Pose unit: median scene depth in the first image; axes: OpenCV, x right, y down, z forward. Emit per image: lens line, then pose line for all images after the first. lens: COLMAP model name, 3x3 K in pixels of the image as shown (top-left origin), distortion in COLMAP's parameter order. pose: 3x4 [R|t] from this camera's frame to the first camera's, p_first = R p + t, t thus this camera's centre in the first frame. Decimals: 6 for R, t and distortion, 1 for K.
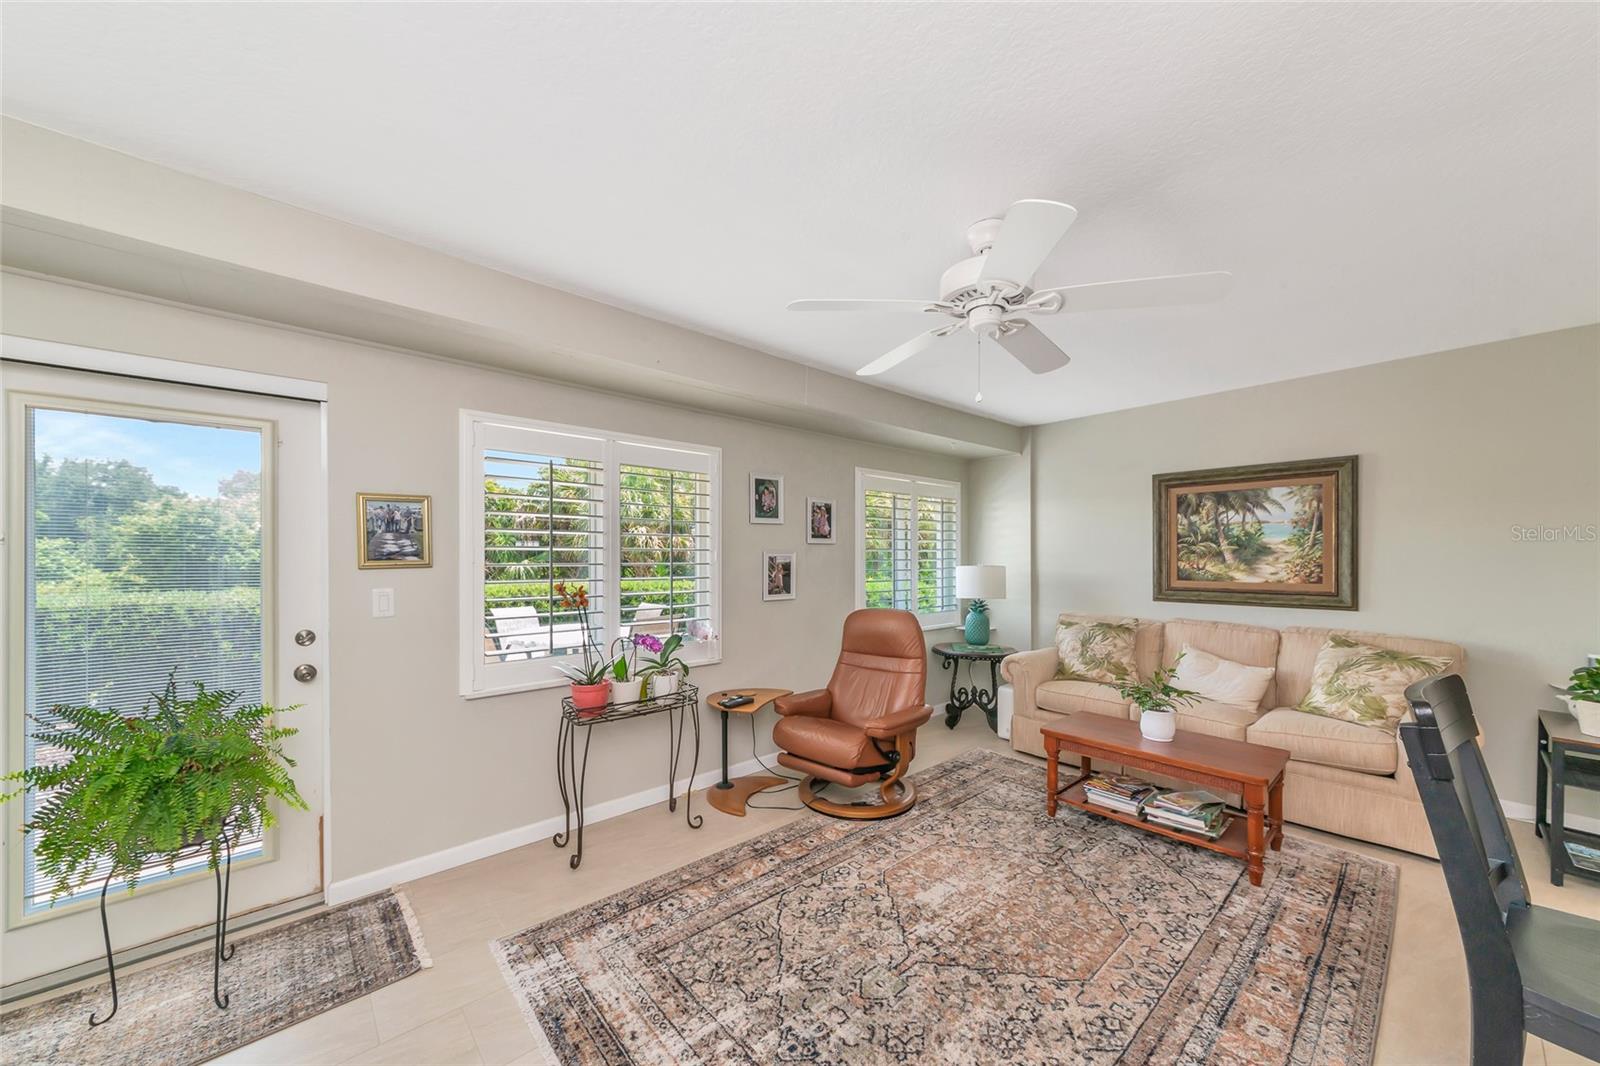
lens RADIAL K [[572.2, 0, 791.7], [0, 572.2, 559.9], [0, 0, 1]] dist [0.000303, -0.000221]
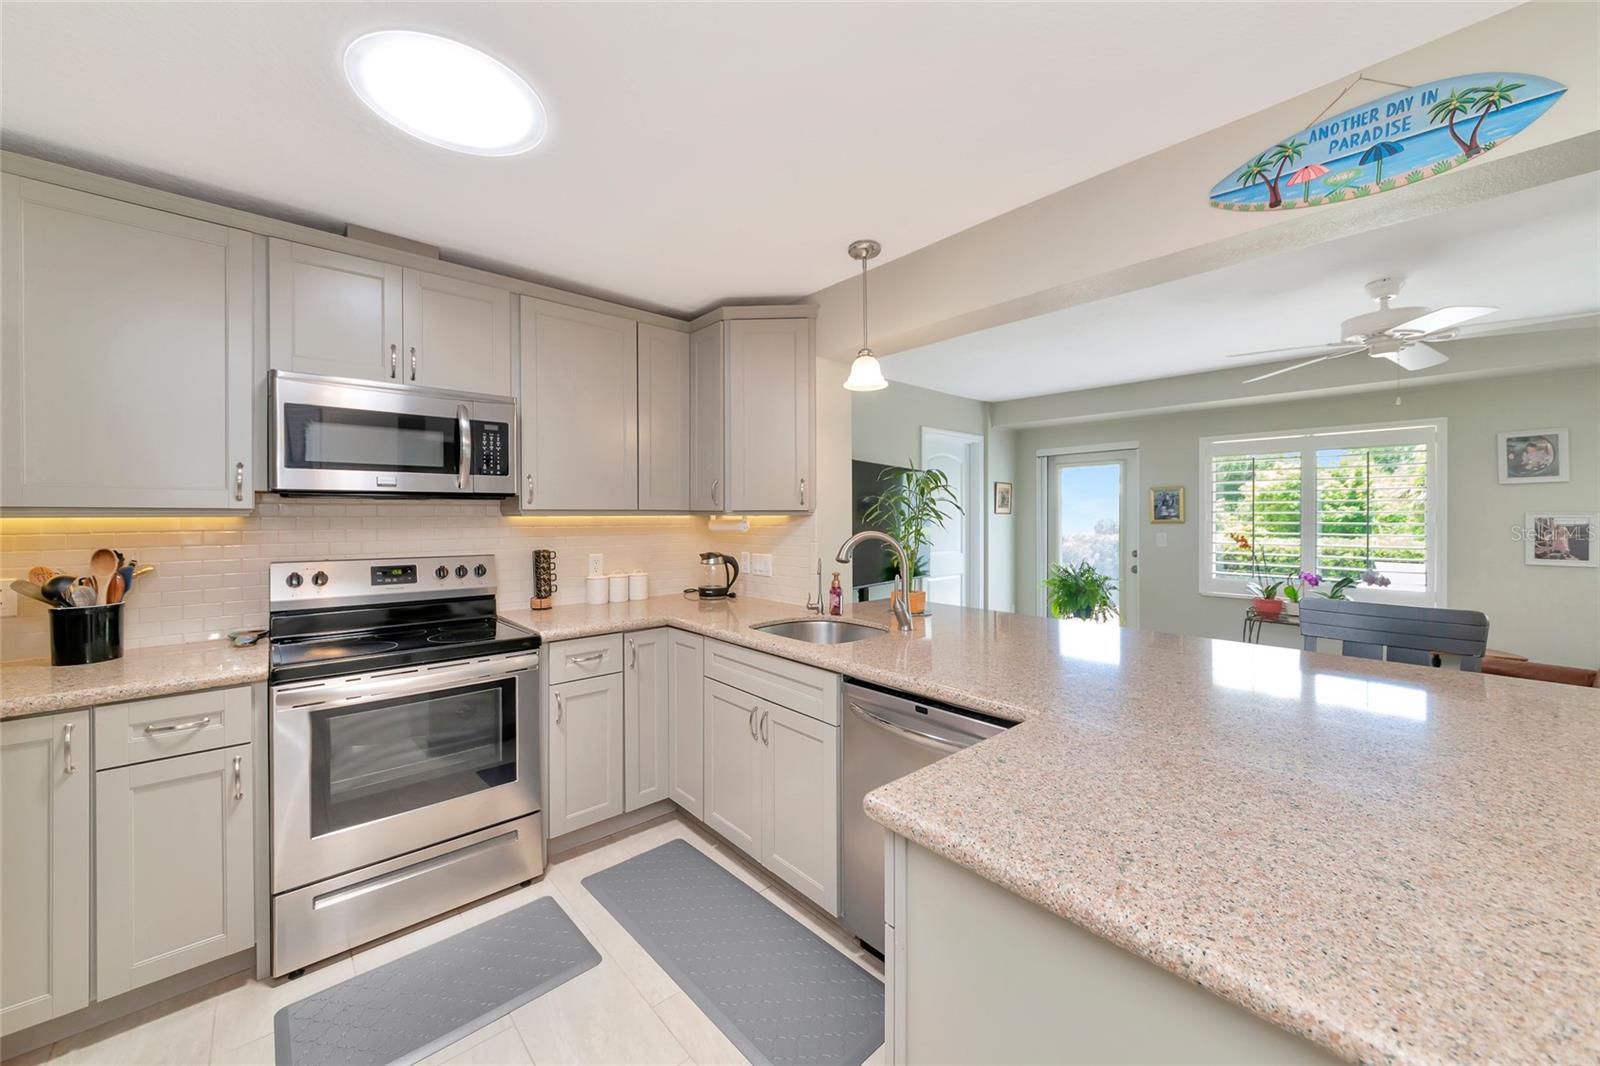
lens RADIAL K [[588.3, 0, 797.5], [0, 588.3, 519.5], [0, 0, 1]] dist [-0.002957, 0.000174]
pose [[0.010489, 0.007566, -0.999916, 1.050075], [-0.000615, 0.999971, 0.007560, -0.011285], [0.999945, 0.000535, 0.010494, -0.255228]]
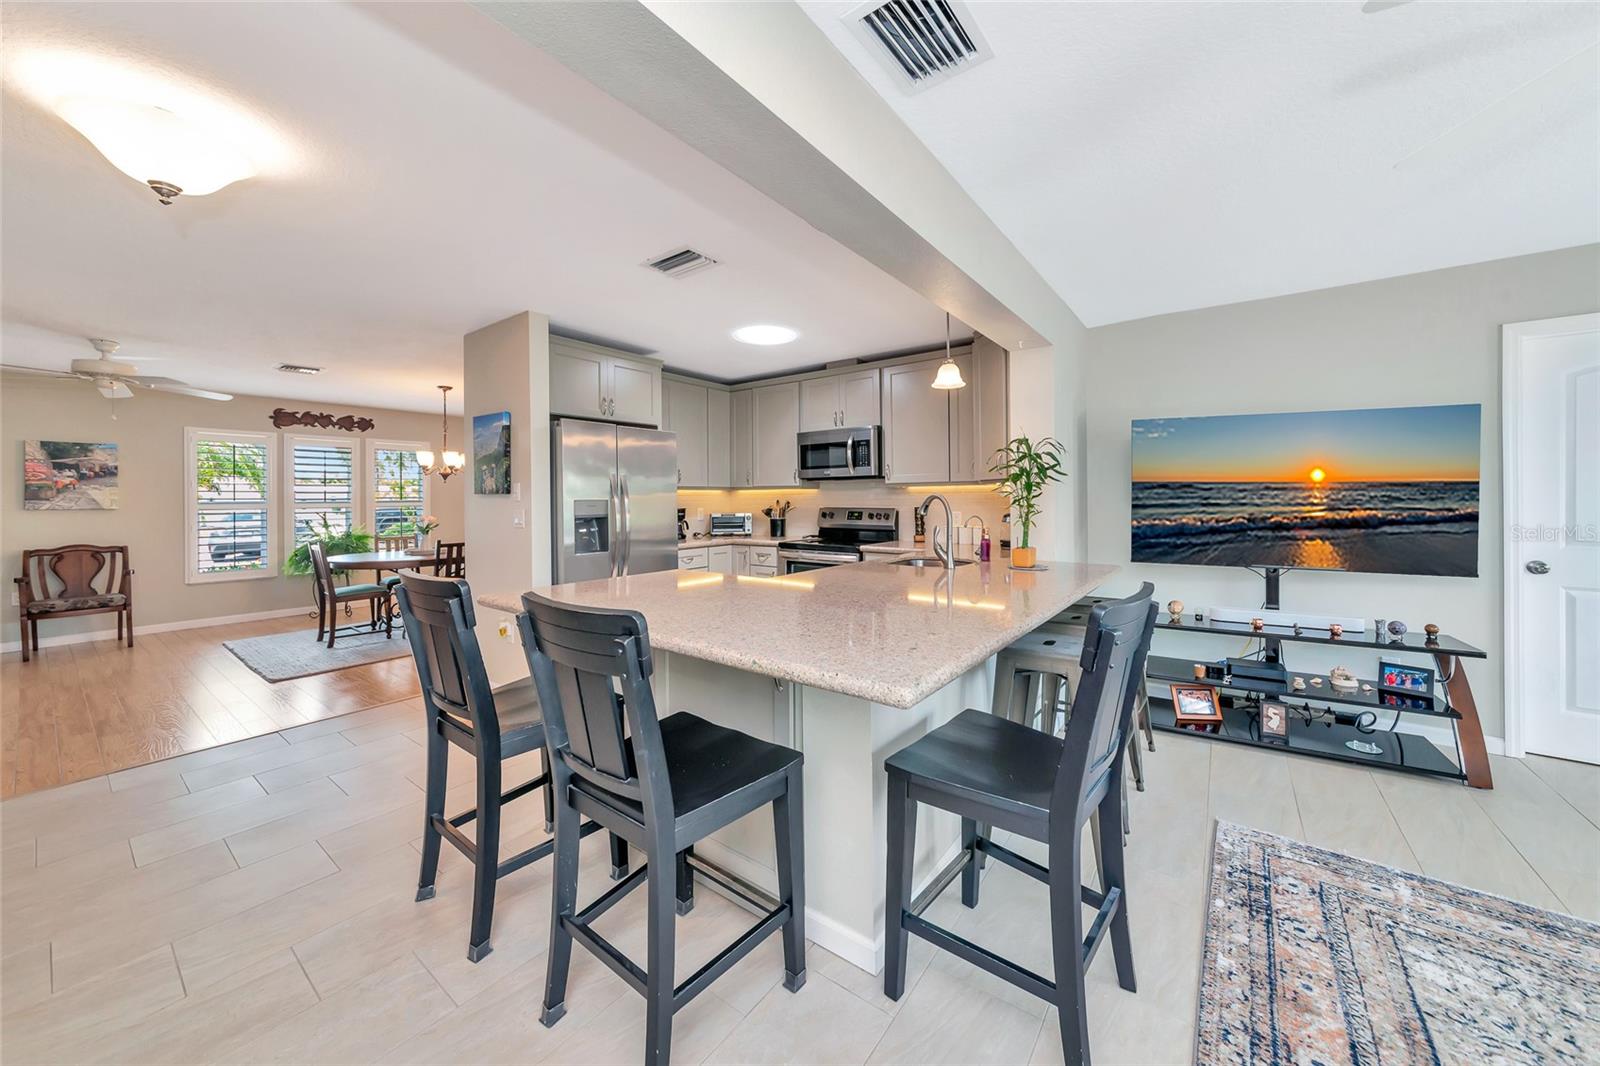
lens RADIAL K [[575.9, 0, 802.9], [0, 575.9, 496.2], [0, 0, 1]] dist [-0.010267, 0.004774]
pose [[-0.977550, 0.008886, -0.210515, 0.752941], [0.008807, 0.999960, 0.001310, 0.009969], [0.210518, -0.000573, -0.977590, 0.747802]]
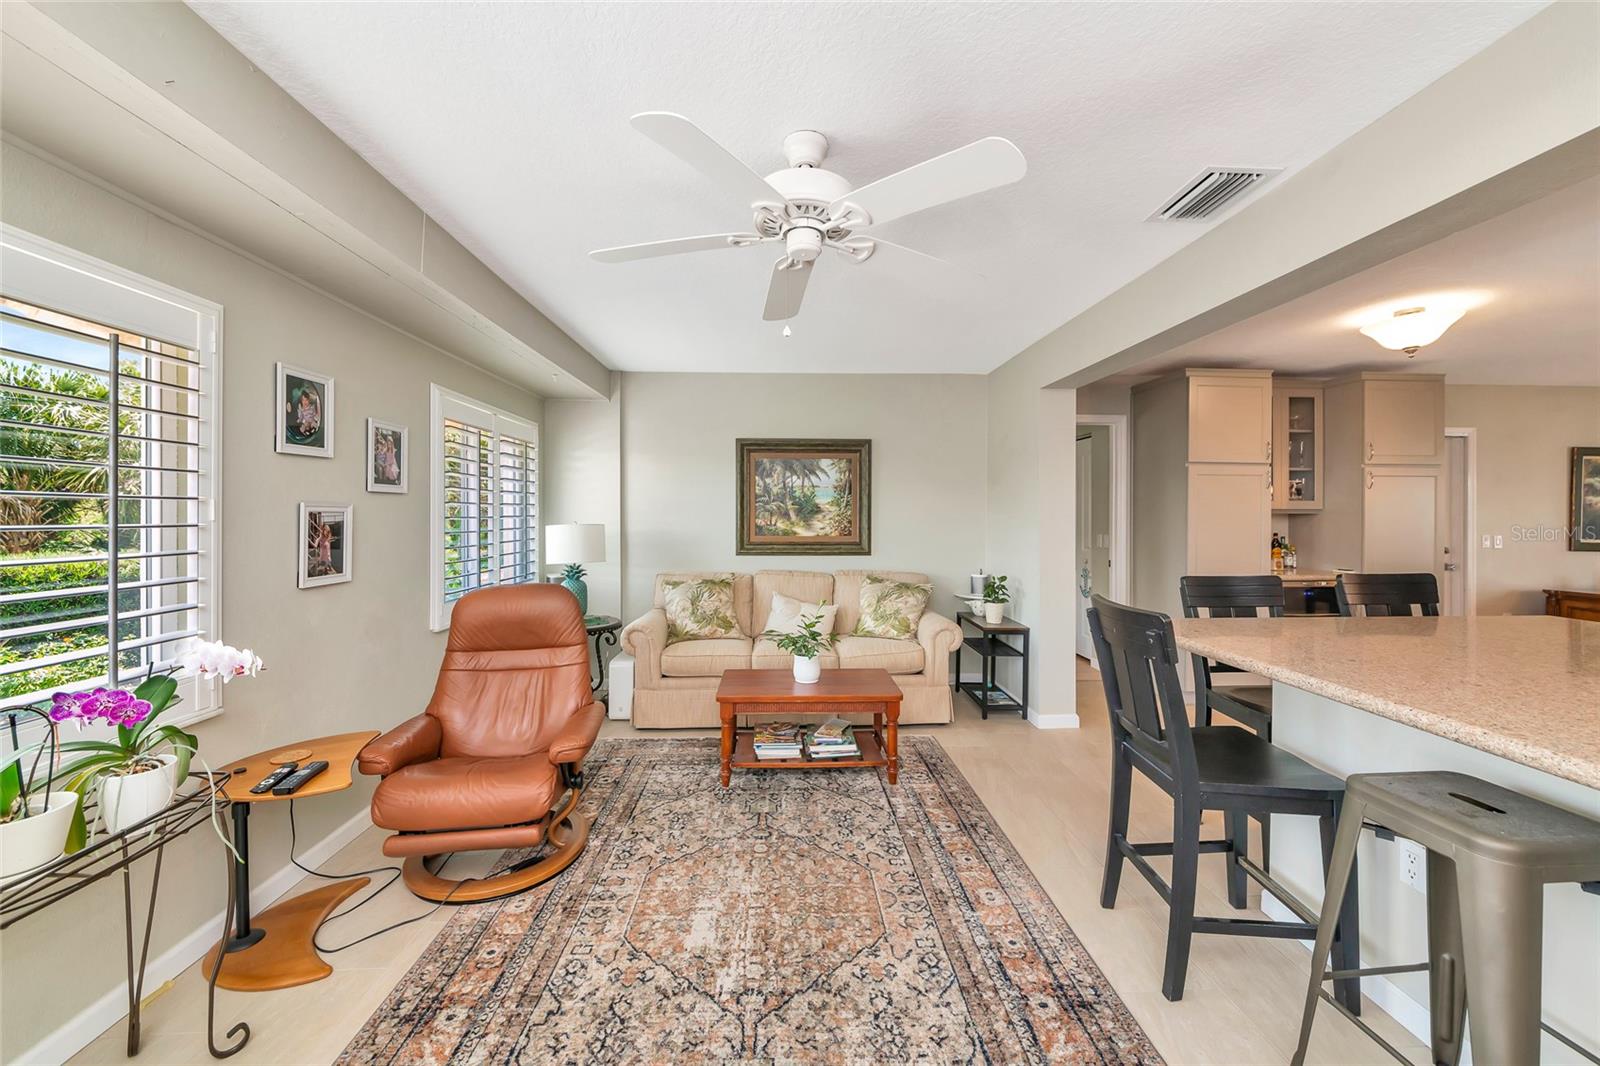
lens RADIAL K [[606.2, 0, 794.1], [0, 606.2, 515.4], [0, 0, 1]] dist [0.000075, -0.004938]
pose [[0.630516, 0.001370, 0.776175, -0.241093], [0.000111, 0.999998, -0.001855, -0.001616], [-0.776176, 0.001255, 0.630515, 0.257069]]
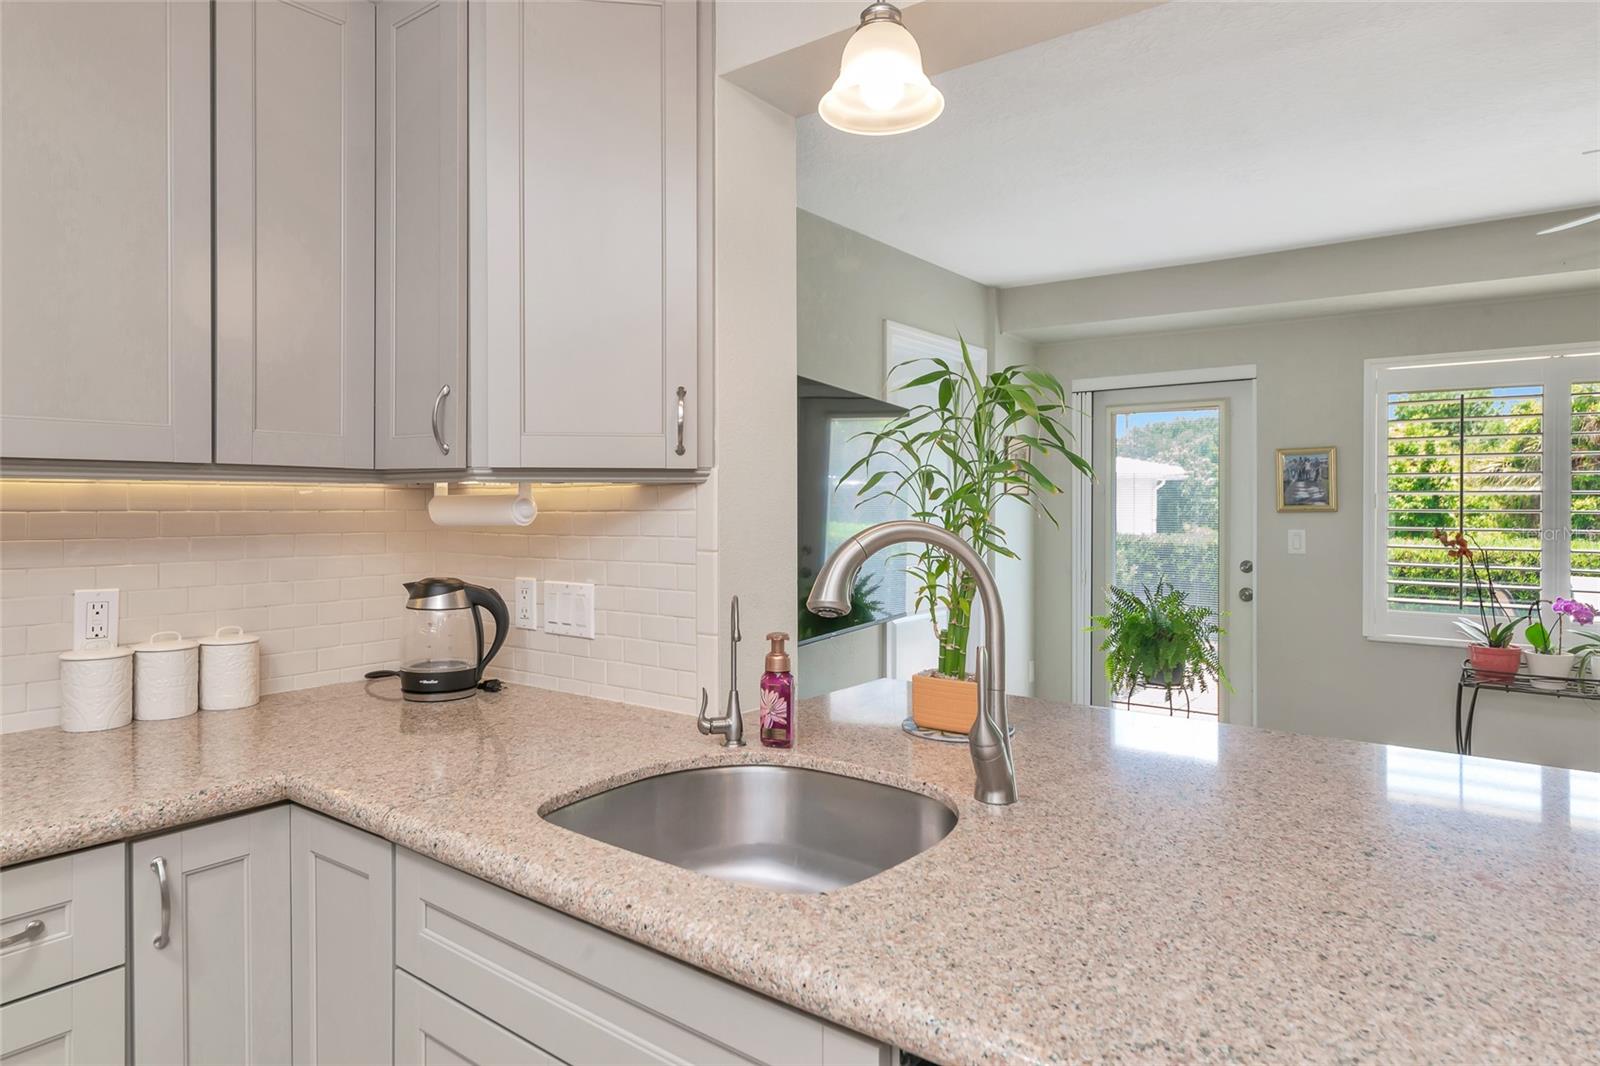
lens RADIAL K [[940.9, 0, 794.8], [0, 940.9, 507.6], [0, 0, 1]] dist [0.002379, 0.002886]
pose [[0.200712, 0.004140, -0.979641, 0.707676], [-0.003857, 0.999987, 0.003436, 0.001893], [0.979643, 0.003089, 0.200726, -0.283428]]
